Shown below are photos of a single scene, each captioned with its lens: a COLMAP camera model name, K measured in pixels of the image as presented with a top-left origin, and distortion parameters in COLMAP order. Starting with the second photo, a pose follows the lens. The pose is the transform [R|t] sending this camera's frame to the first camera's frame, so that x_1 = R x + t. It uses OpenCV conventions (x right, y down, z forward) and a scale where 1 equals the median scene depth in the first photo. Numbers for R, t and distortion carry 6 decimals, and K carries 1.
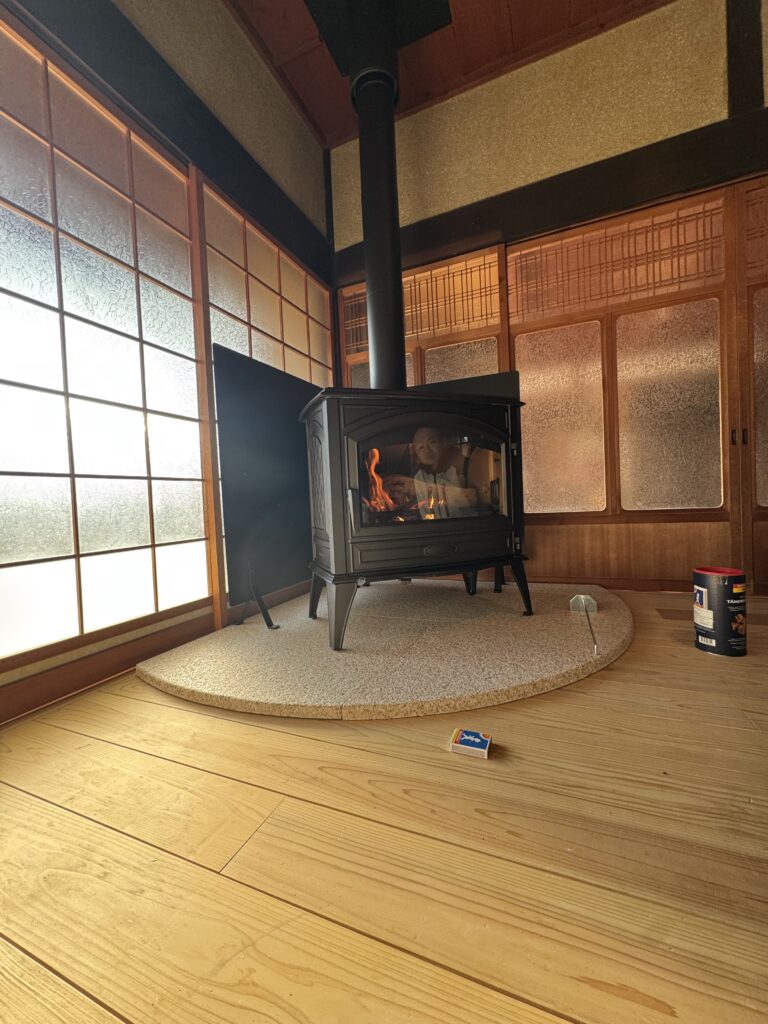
lens RADIAL K [[408.6, 0, 379.7], [0, 408.6, 512.7], [0, 0, 1]] dist [-0.001134, 0.000201]
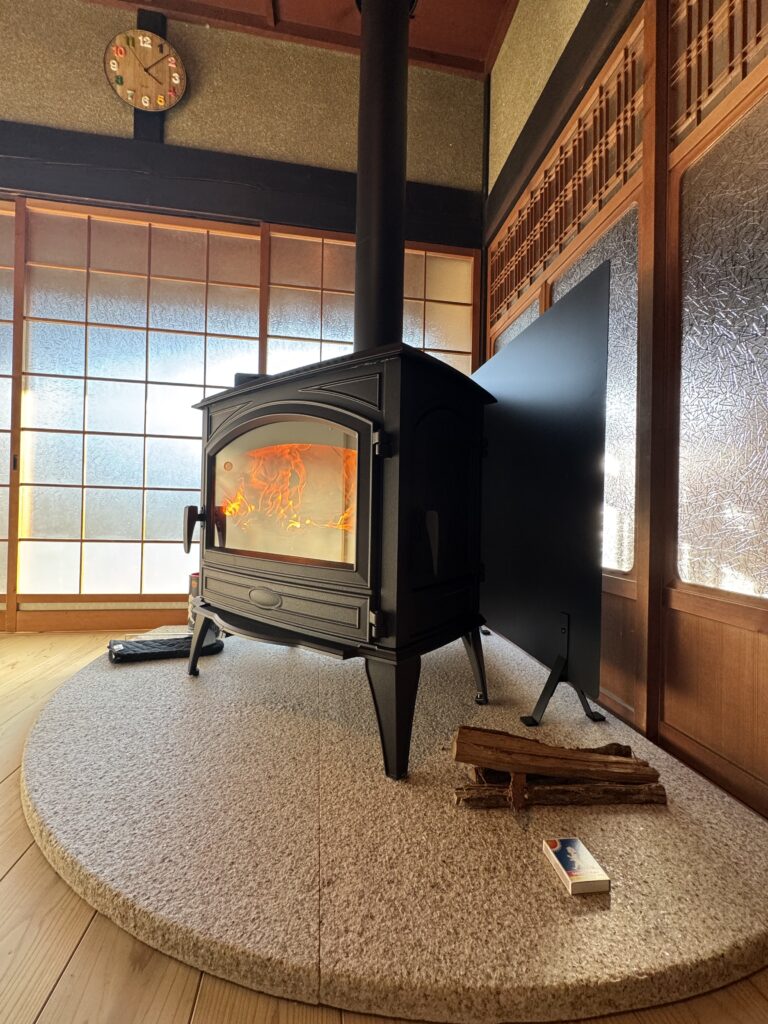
lens RADIAL K [[408.6, 0, 379.7], [0, 408.6, 512.7], [0, 0, 1]] dist [-0.001134, 0.000201]
pose [[0.527481, 0.057947, -0.847588, 0.899328], [-0.073789, 0.997026, 0.022243, -0.088848], [0.846356, 0.050810, 0.530188, 0.846773]]
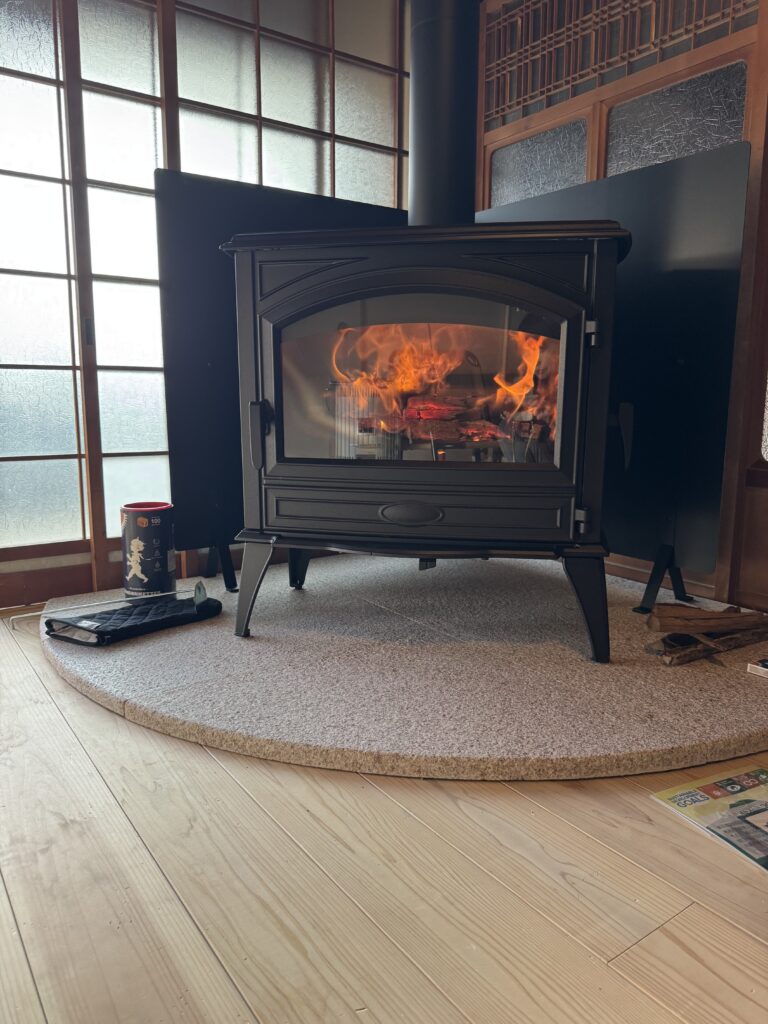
lens RADIAL K [[735.5, 0, 393.2], [0, 735.5, 506.8], [0, 0, 1]] dist [-0.002448, -0.006897]
pose [[0.854711, 0.131699, -0.502121, 0.688750], [-0.062132, 0.986282, 0.152928, -0.077323], [0.515373, -0.099512, 0.851169, 0.111241]]
